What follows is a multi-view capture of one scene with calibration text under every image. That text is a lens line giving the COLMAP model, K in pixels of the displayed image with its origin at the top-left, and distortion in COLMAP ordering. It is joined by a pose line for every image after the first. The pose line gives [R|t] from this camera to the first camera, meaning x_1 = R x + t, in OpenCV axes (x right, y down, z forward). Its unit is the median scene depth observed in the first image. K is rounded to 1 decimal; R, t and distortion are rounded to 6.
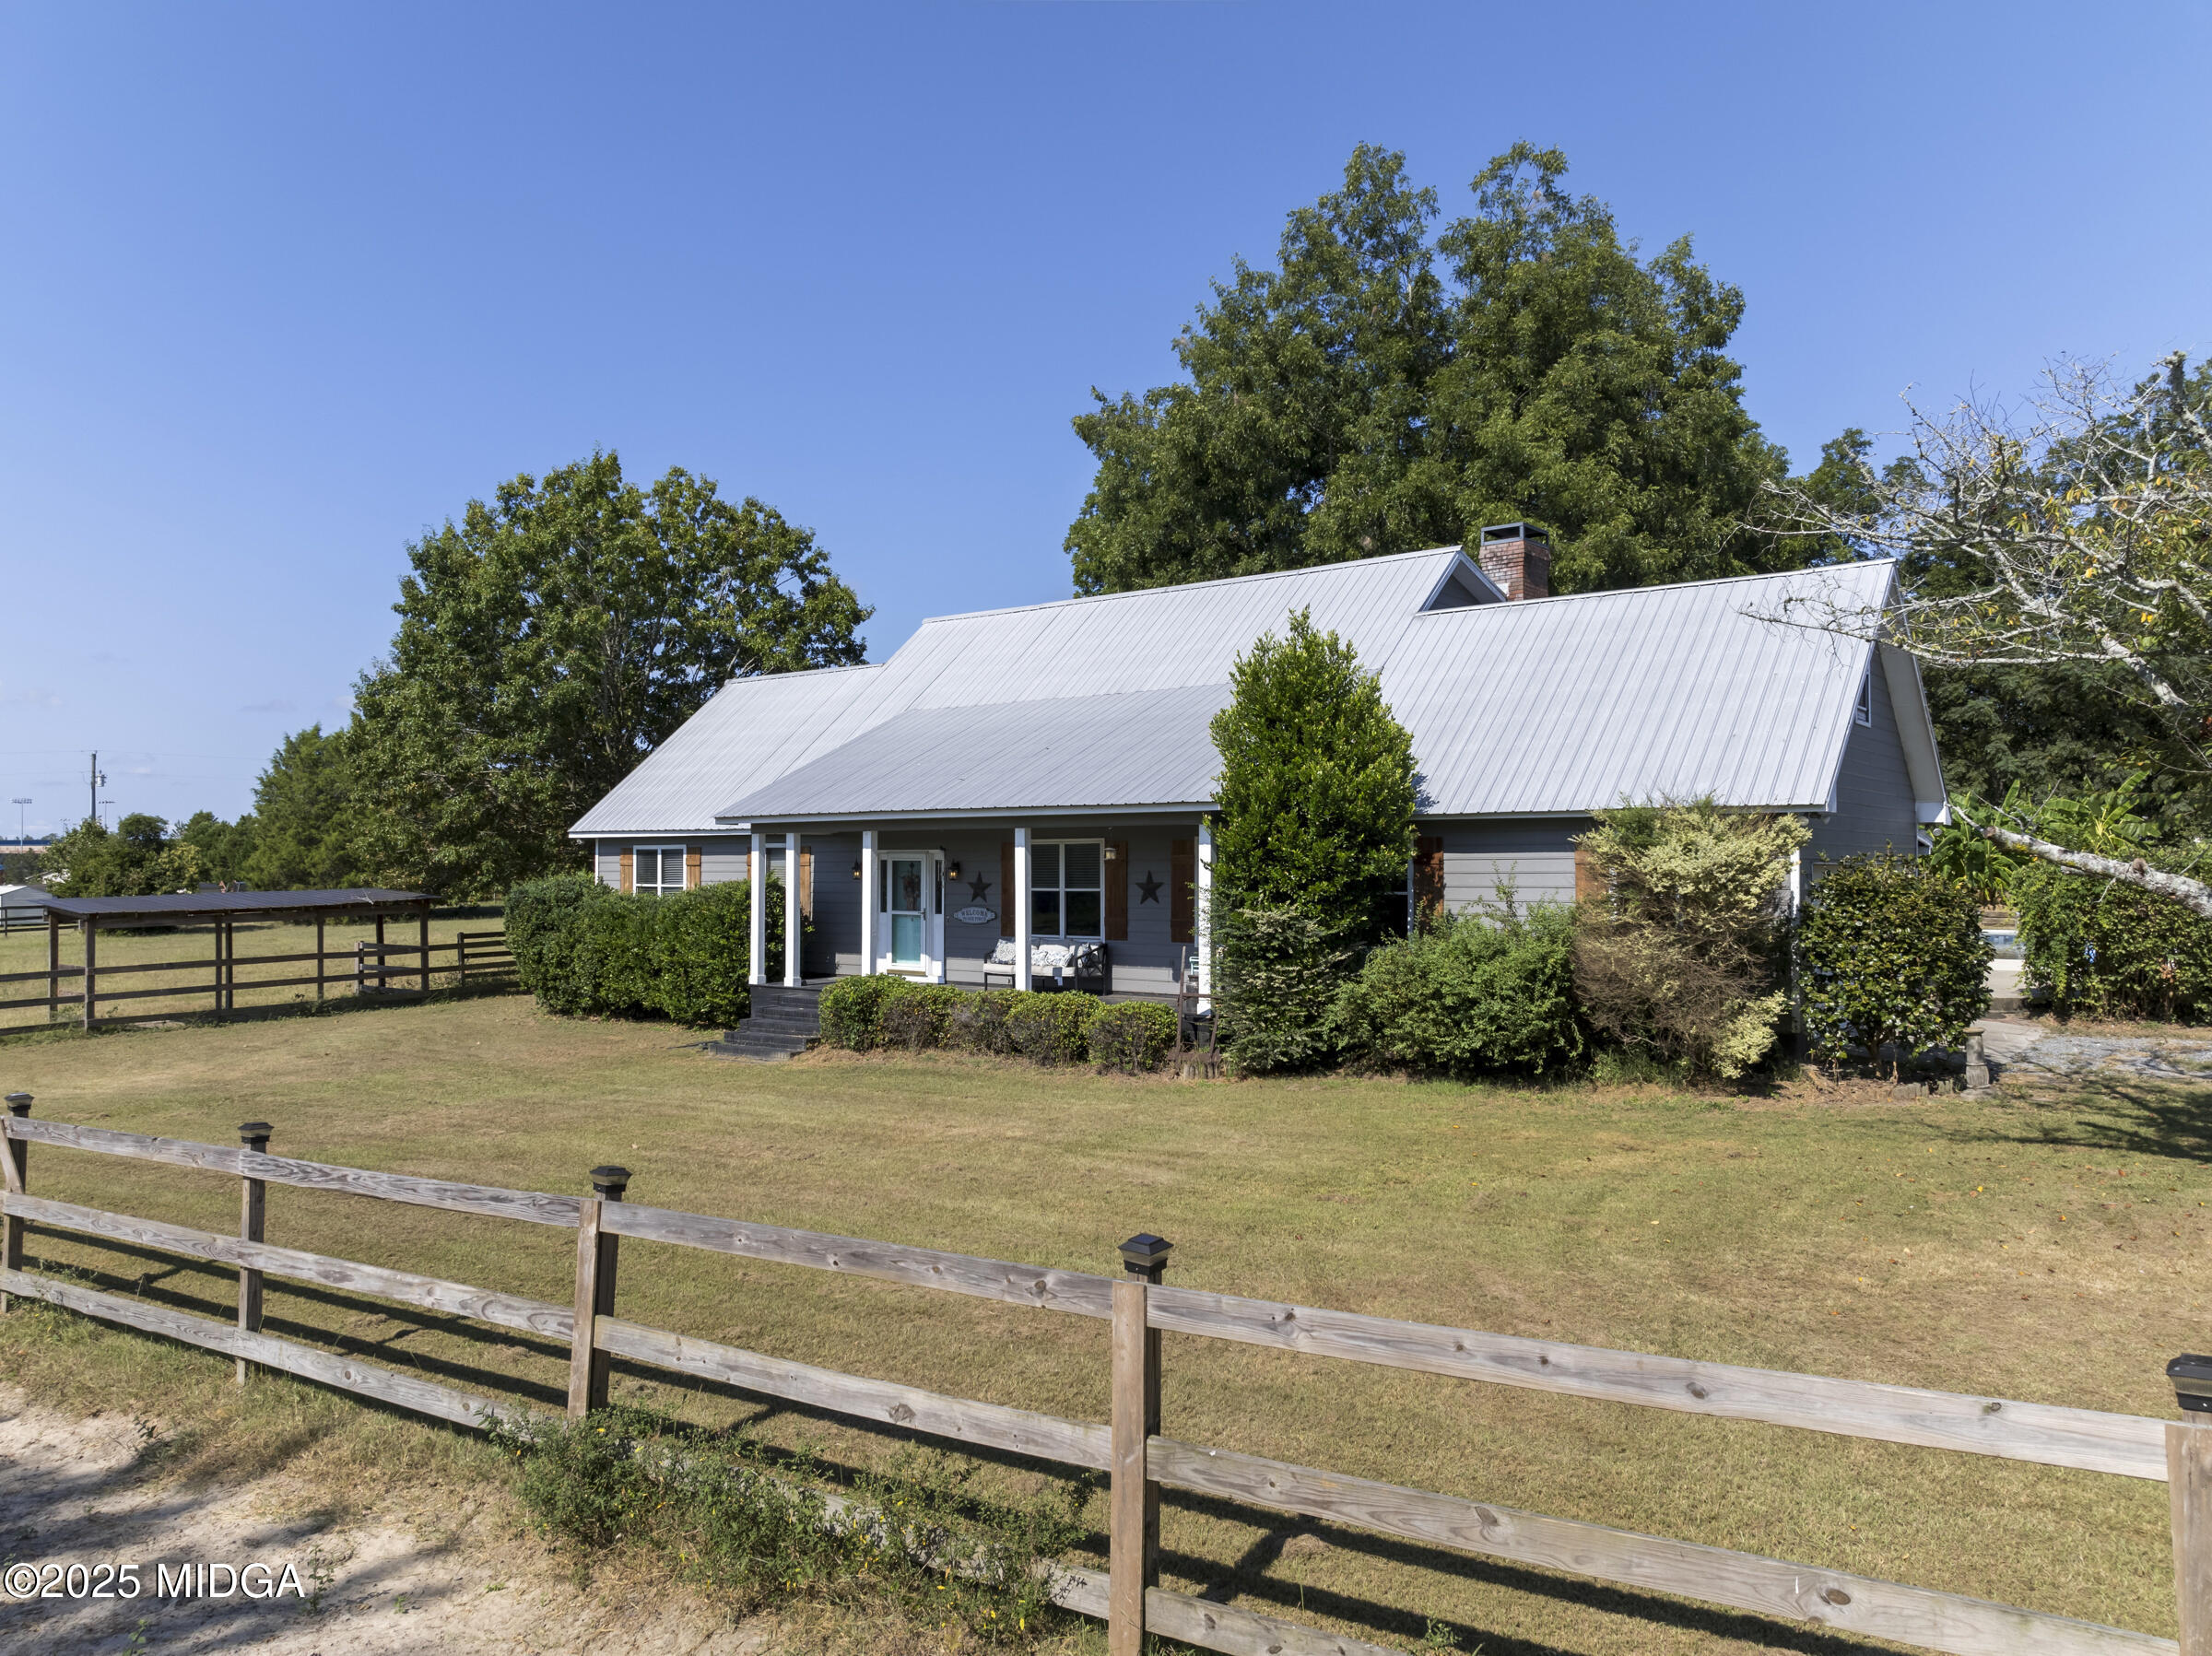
lens RADIAL K [[1547.2, 0, 1112.2], [0, 1547.2, 824.0], [0, 0, 1]] dist [-0.005037, -0.002702]
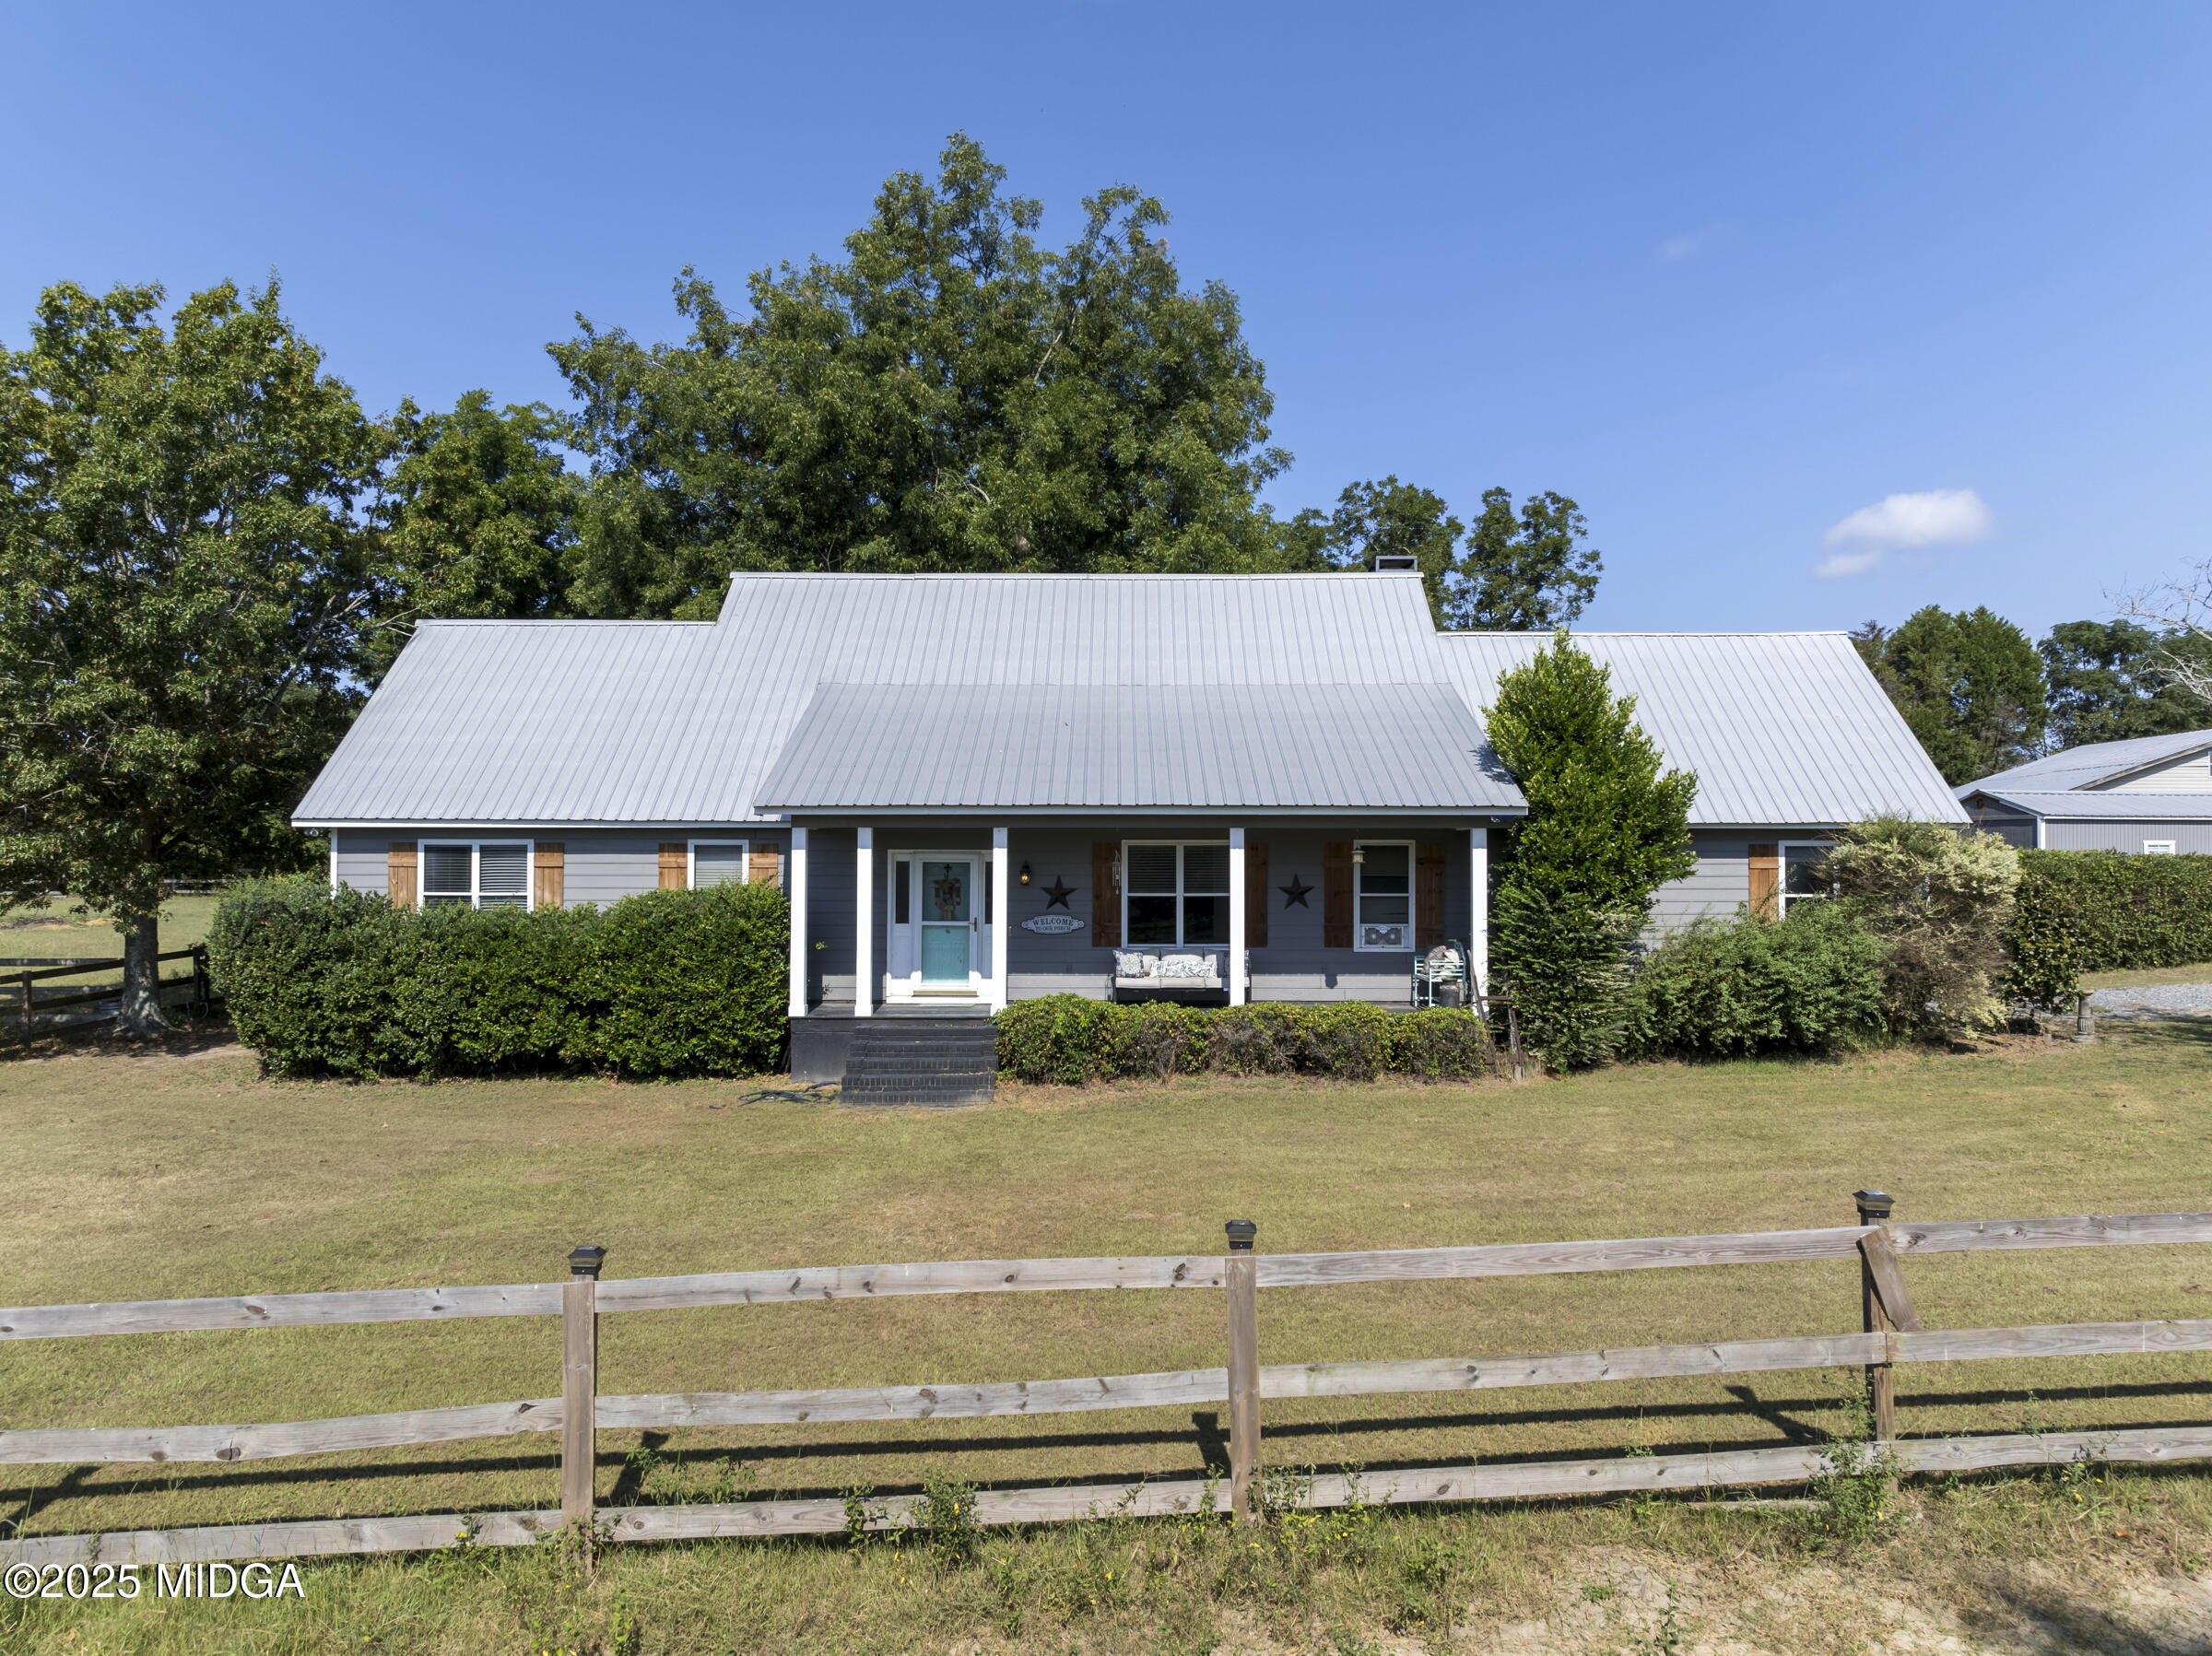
lens RADIAL K [[1547.2, 0, 1104.4], [0, 1547.2, 833.7], [0, 0, 1]] dist [-0.005037, -0.002702]
pose [[0.784080, 0.018561, 0.620382, -0.584449], [-0.019738, 0.999793, -0.004966, 0.010025], [-0.620346, -0.008351, 0.784284, 0.270112]]
